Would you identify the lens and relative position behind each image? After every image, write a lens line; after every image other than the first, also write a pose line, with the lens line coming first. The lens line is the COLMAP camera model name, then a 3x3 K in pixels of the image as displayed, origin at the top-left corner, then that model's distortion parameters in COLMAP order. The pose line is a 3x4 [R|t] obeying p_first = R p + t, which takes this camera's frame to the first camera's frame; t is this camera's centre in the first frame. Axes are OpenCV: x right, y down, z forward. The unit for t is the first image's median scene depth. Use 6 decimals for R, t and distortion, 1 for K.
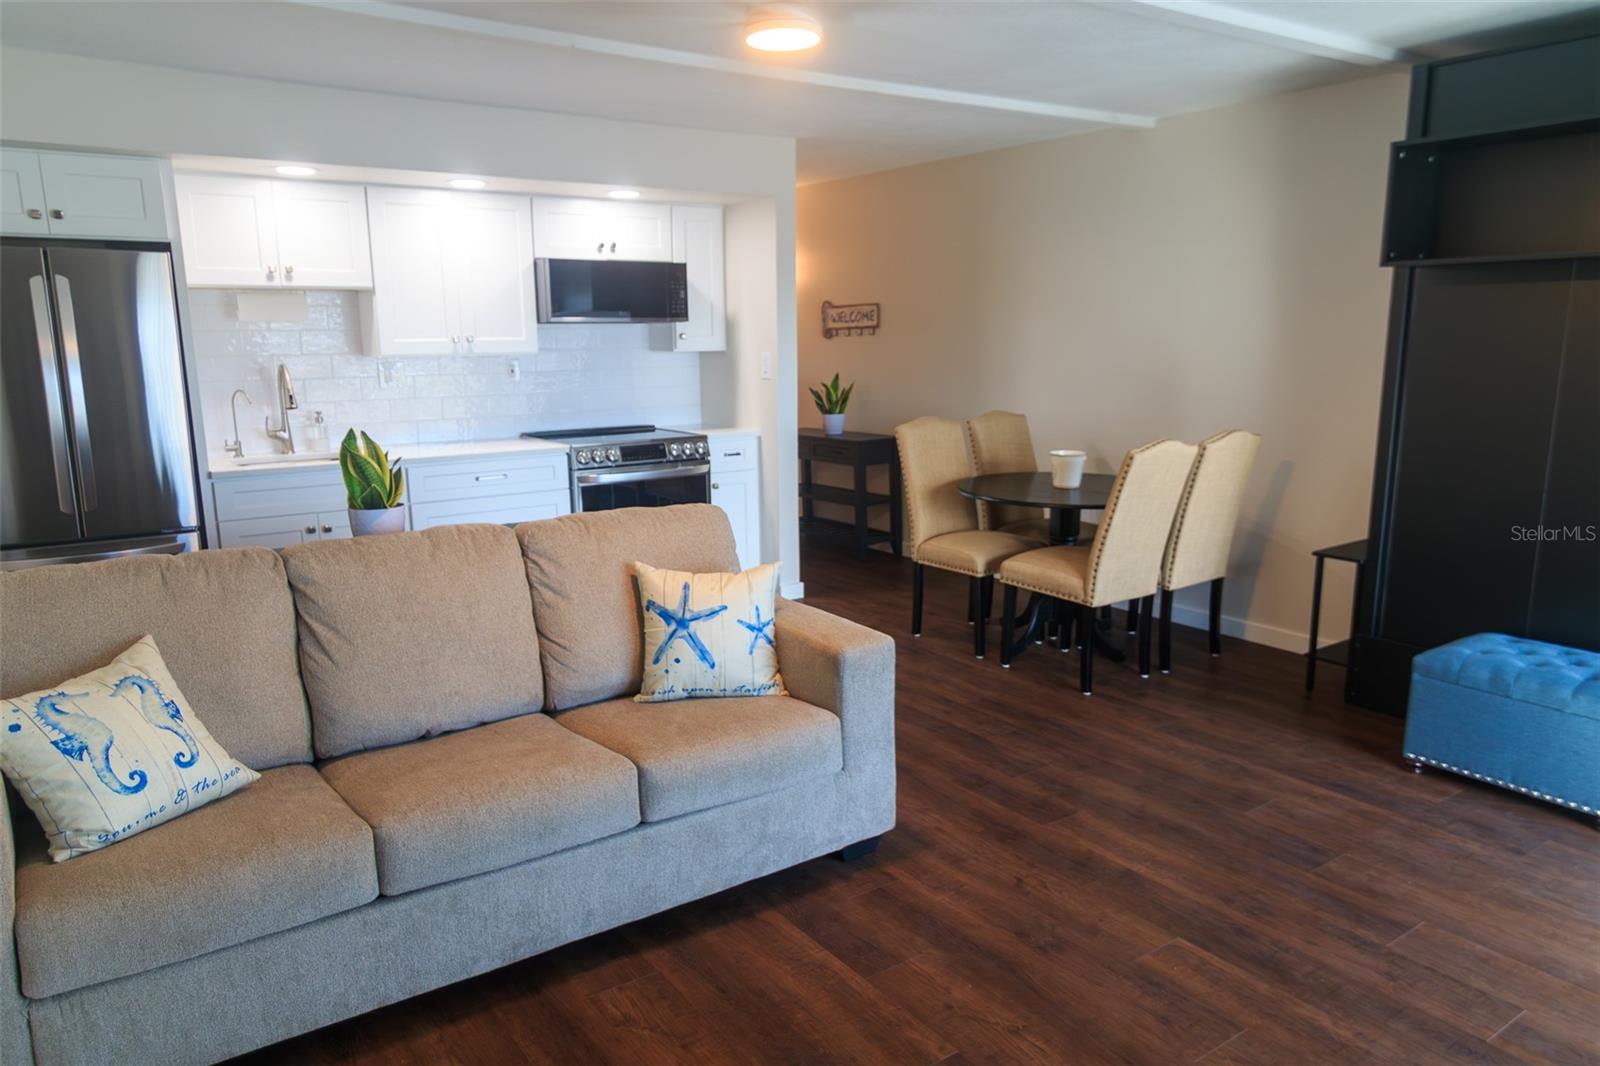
lens RADIAL K [[1087.5, 0, 805.8], [0, 1087.5, 553.9], [0, 0, 1]] dist [0.001018, 0.001916]
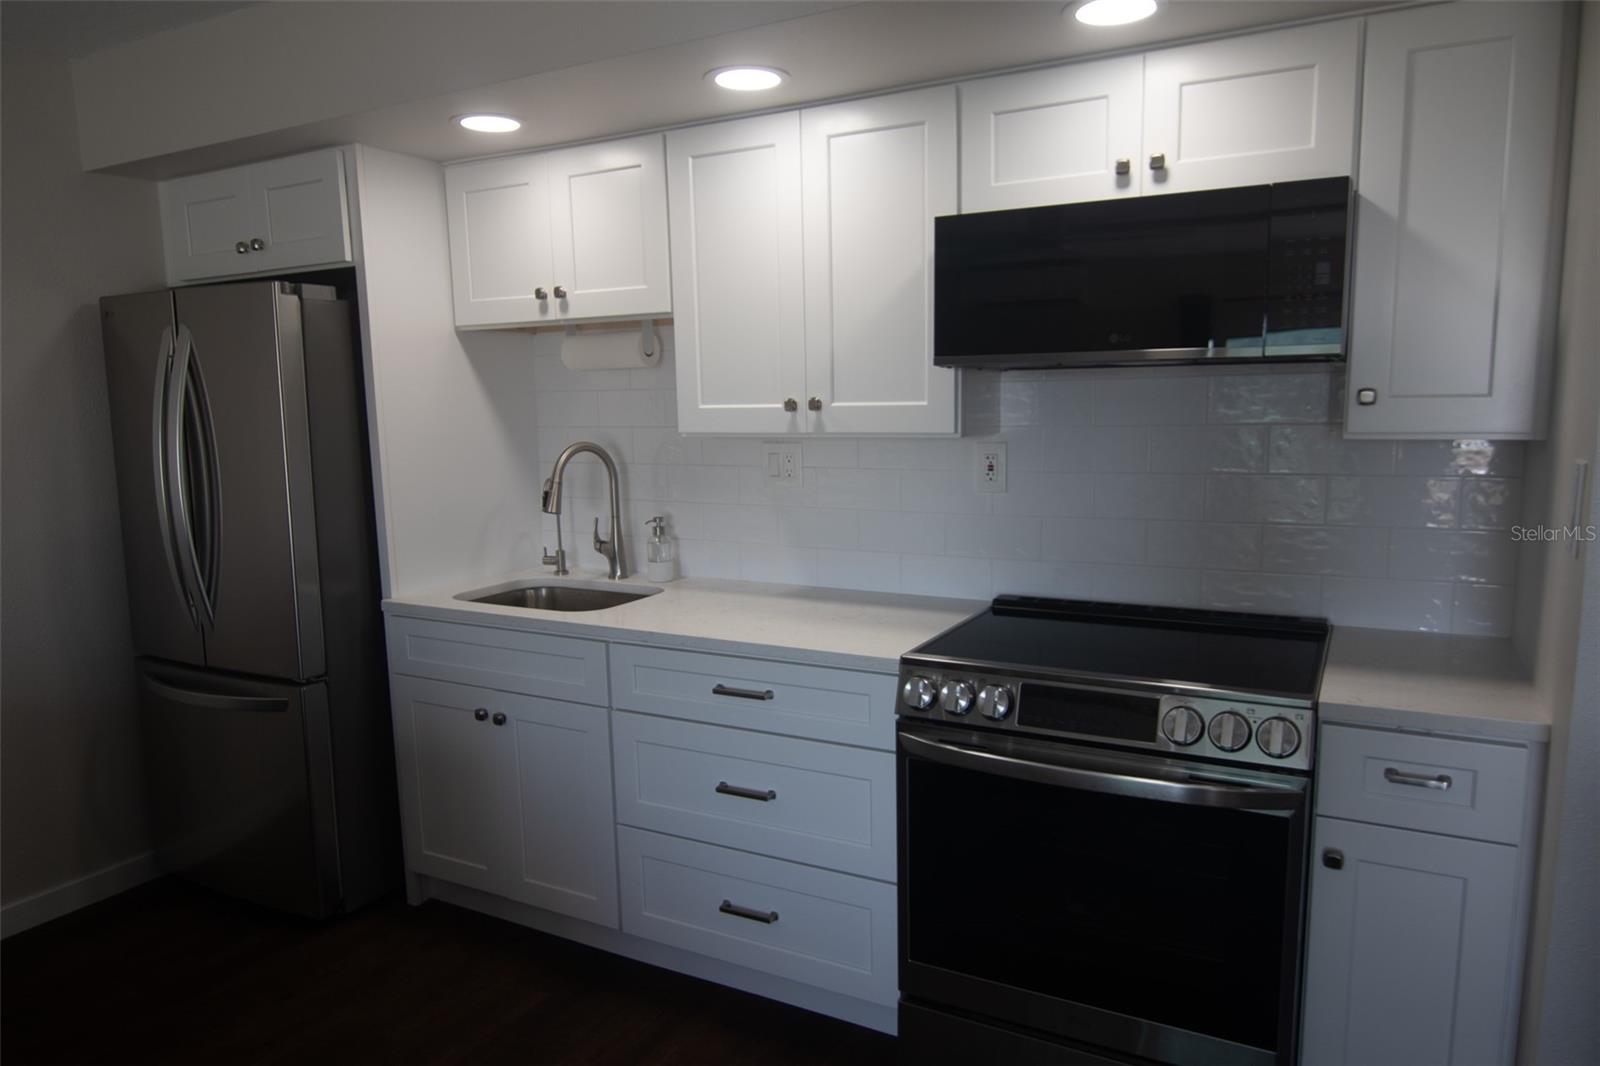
lens RADIAL K [[1064.8, 0, 804.8], [0, 1064.8, 551.9], [0, 0, 1]] dist [0.003361, 0.001363]
pose [[0.438313, 0.136511, -0.888395, 0.183137], [-0.164554, 0.983881, 0.069997, -0.231124], [0.883631, 0.115508, 0.453712, 1.099324]]
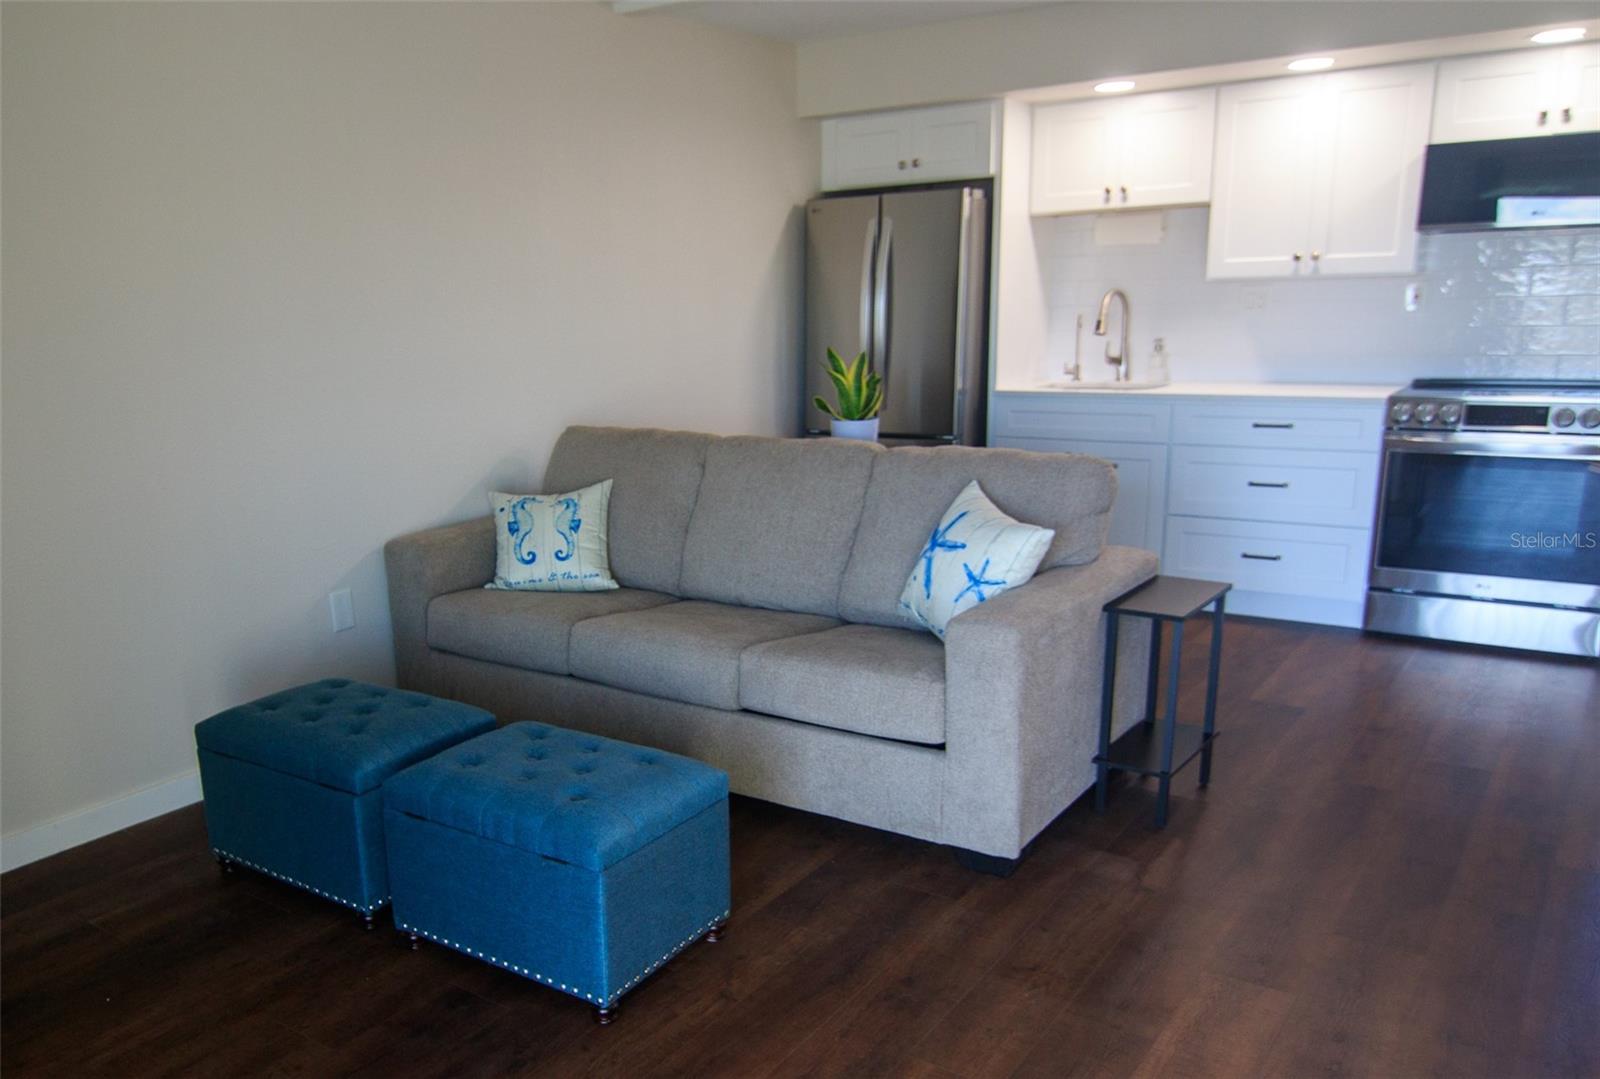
lens RADIAL K [[1274.8, 0, 664.5], [0, 1274.8, 635.7], [0, 0, 1]] dist [0.005372, -0.020939]
pose [[0.296902, 0.248651, -0.921966, 0.711308], [-0.157984, 0.964988, 0.209378, -0.062444], [0.941749, 0.083491, 0.325790, 0.343246]]
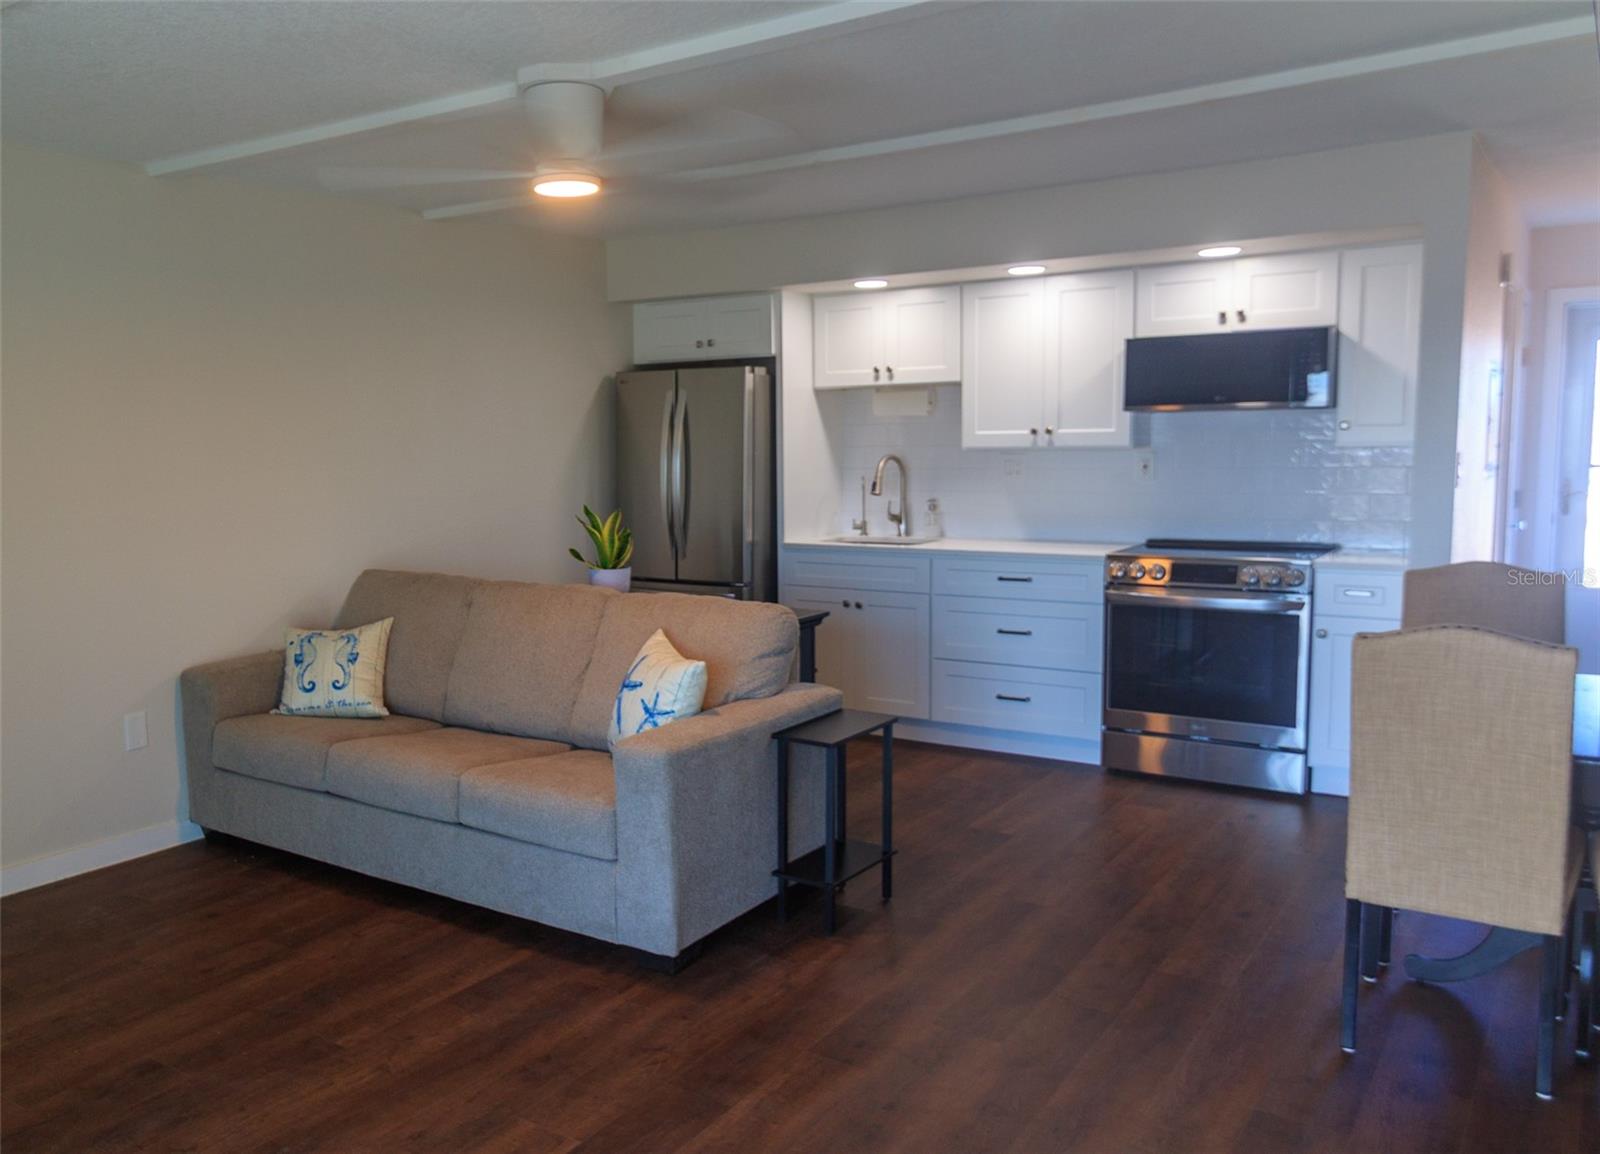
lens RADIAL K [[1307.2, 0, 619.0], [0, 1307.2, 571.2], [0, 0, 1]] dist [-0.005024, 0.013138]
pose [[0.299300, 0.104037, -0.948470, 0.913749], [-0.174128, 0.983301, 0.052909, -0.105605], [0.938136, 0.149320, 0.312418, 0.457308]]
